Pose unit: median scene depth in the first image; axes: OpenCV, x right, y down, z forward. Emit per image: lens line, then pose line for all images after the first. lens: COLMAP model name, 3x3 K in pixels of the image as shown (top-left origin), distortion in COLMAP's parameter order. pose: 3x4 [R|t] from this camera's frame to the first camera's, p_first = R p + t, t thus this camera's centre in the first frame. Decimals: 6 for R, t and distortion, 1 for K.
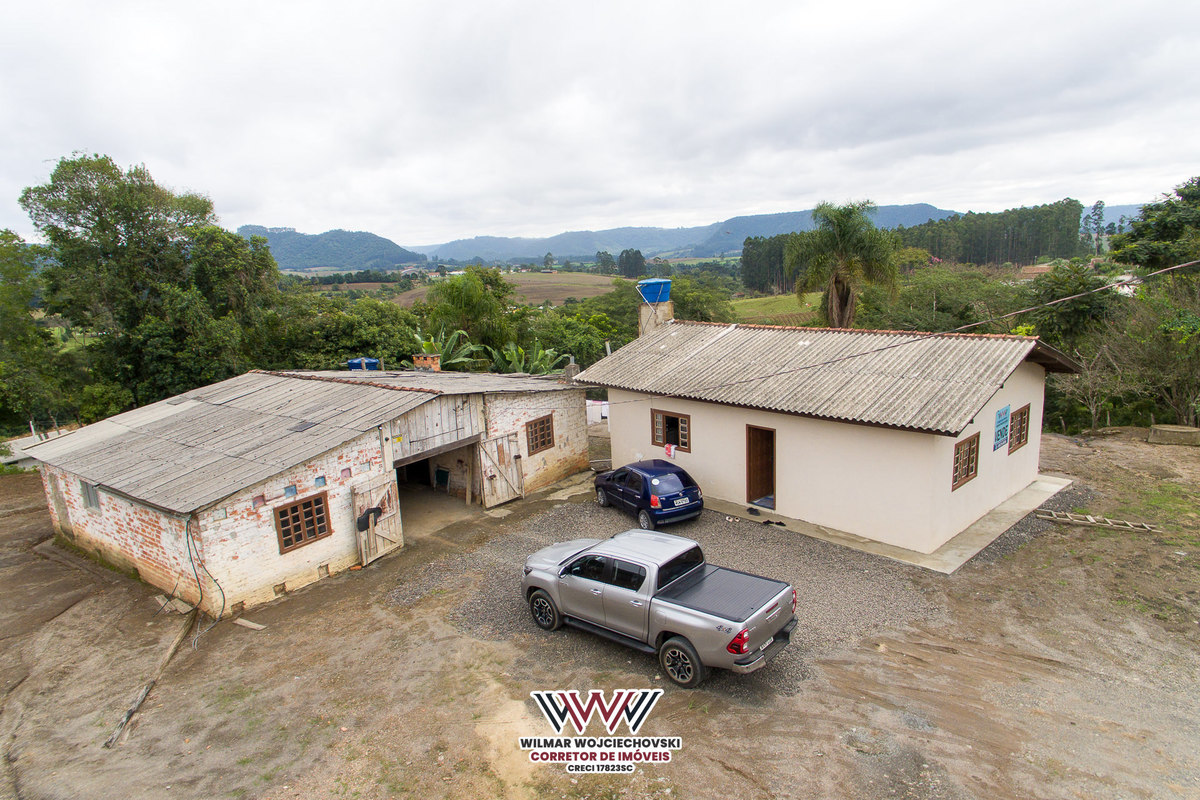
lens RADIAL K [[702.0, 0, 600.0], [0, 702.0, 400.0], [0, 0, 1]] dist [-0.002377, 0.002725]
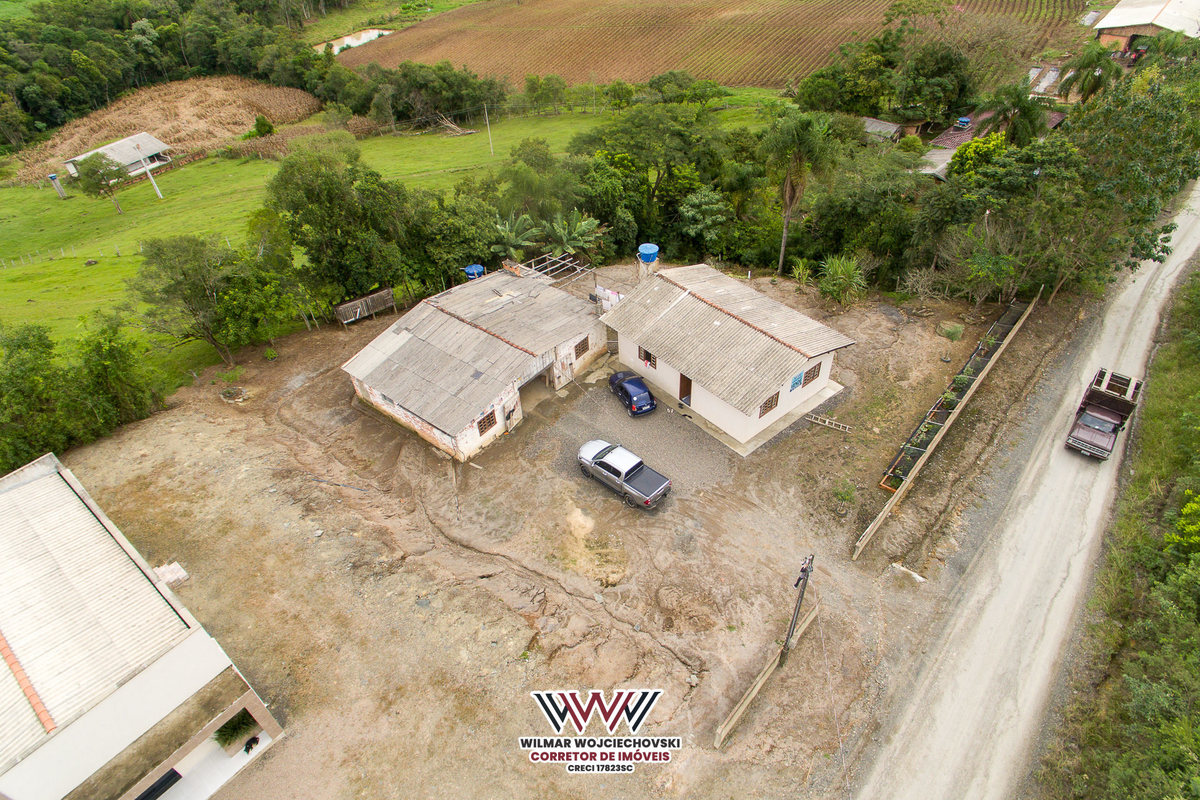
lens RADIAL K [[702.0, 0, 600.0], [0, 702.0, 400.0], [0, 0, 1]] dist [-0.002377, 0.002725]
pose [[0.998939, 0.035371, -0.029490, 0.035513], [-0.016043, 0.867546, 0.497098, -1.021796], [0.043167, -0.496098, 0.867193, -0.971600]]
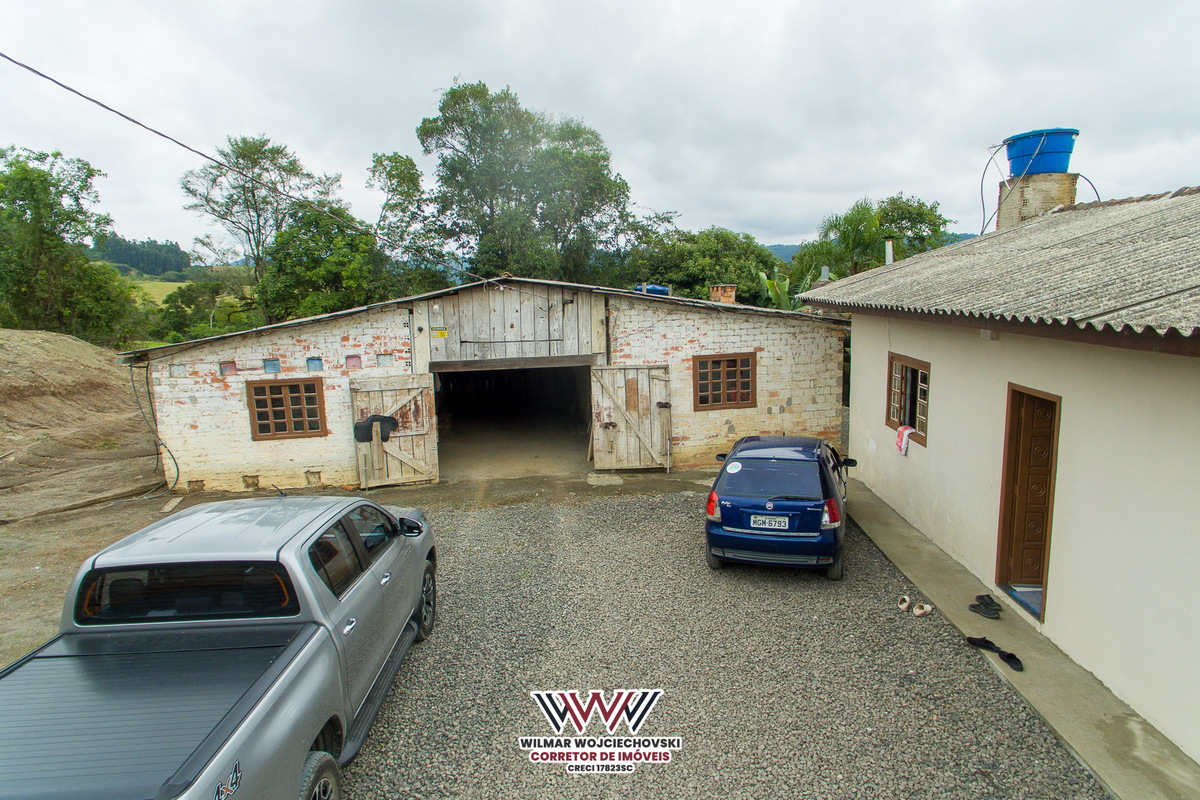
lens RADIAL K [[702.0, 0, 600.0], [0, 702.0, 400.0], [0, 0, 1]] dist [-0.002377, 0.002725]
pose [[0.702537, 0.144416, -0.696840, 0.352085], [-0.148277, 0.987407, 0.055146, 0.061456], [0.696029, 0.064583, 0.715103, 0.619989]]
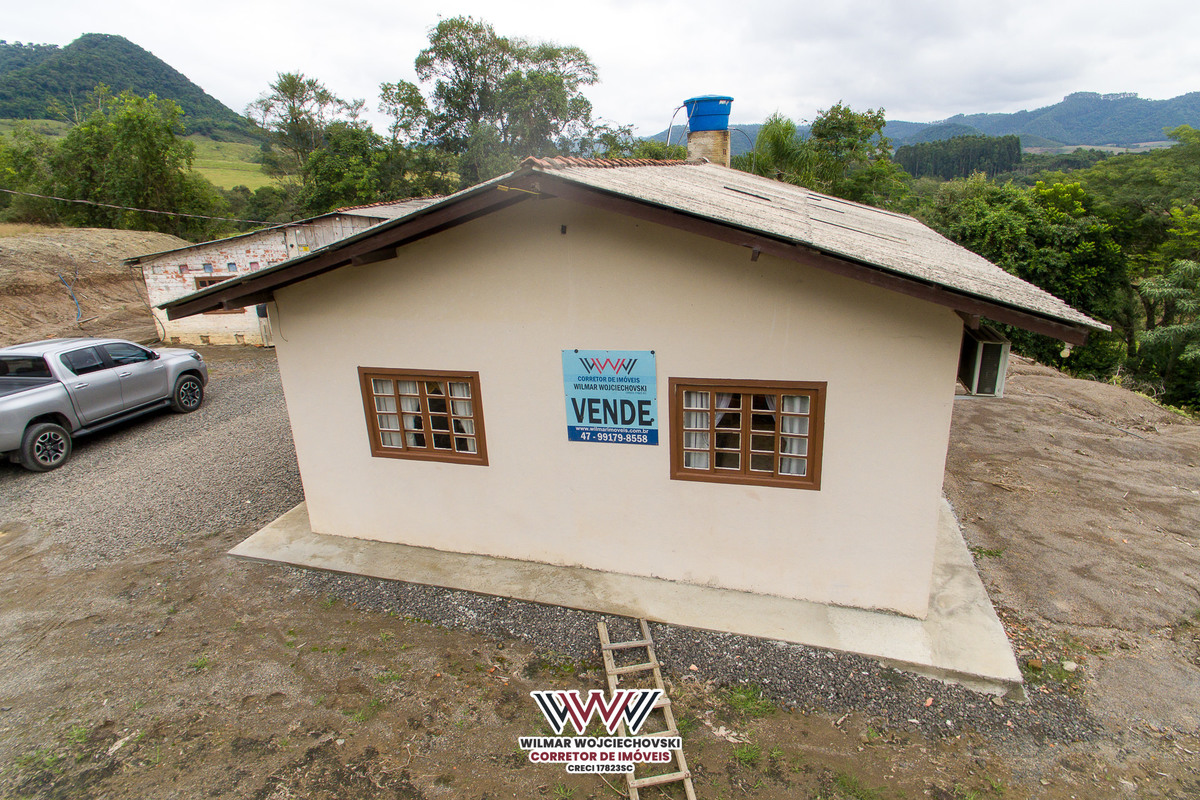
lens RADIAL K [[702.0, 0, 600.0], [0, 702.0, 400.0], [0, 0, 1]] dist [-0.002377, 0.002725]
pose [[0.526474, 0.292330, -0.798353, 0.945772], [-0.157170, 0.956308, 0.246521, -0.063816], [0.835537, -0.004310, 0.549417, 0.802352]]
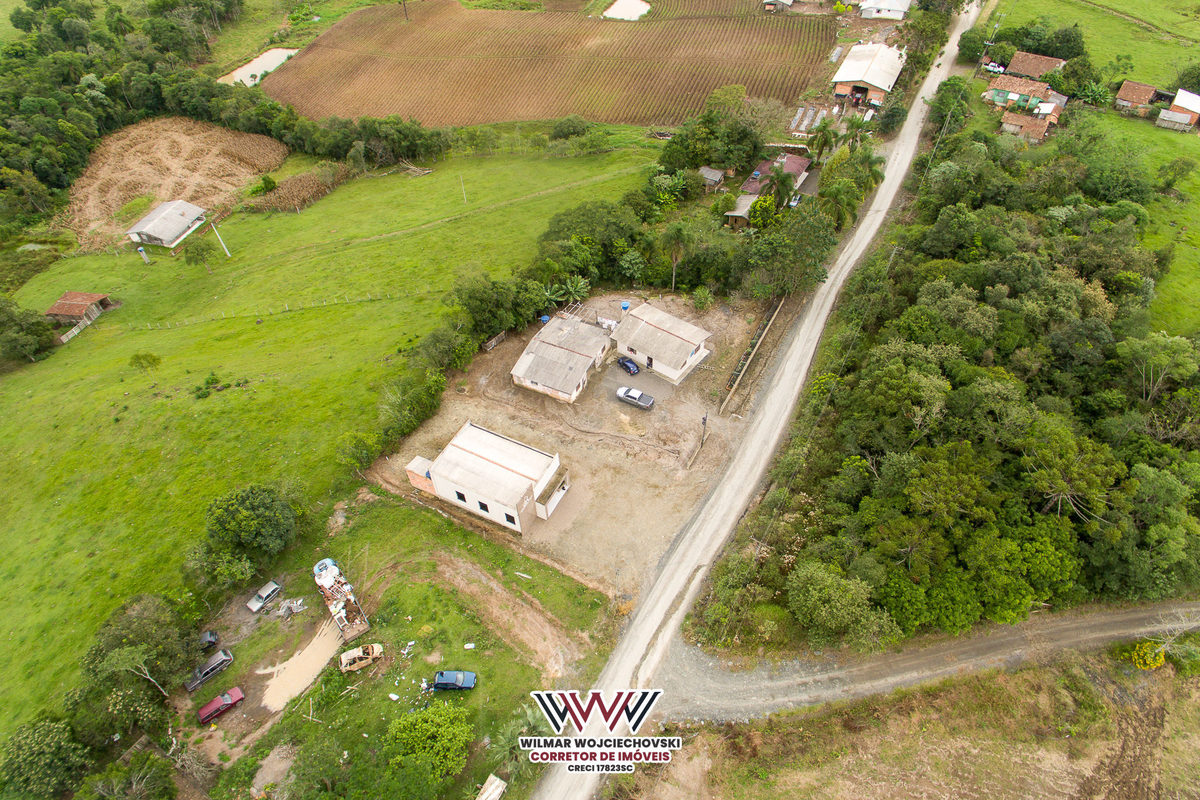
lens RADIAL K [[702.0, 0, 600.0], [0, 702.0, 400.0], [0, 0, 1]] dist [-0.002377, 0.002725]
pose [[0.984032, -0.113795, 0.136861, -1.005537], [0.011795, 0.808927, 0.587790, -3.101806], [-0.177598, -0.576790, 0.797353, -3.718956]]
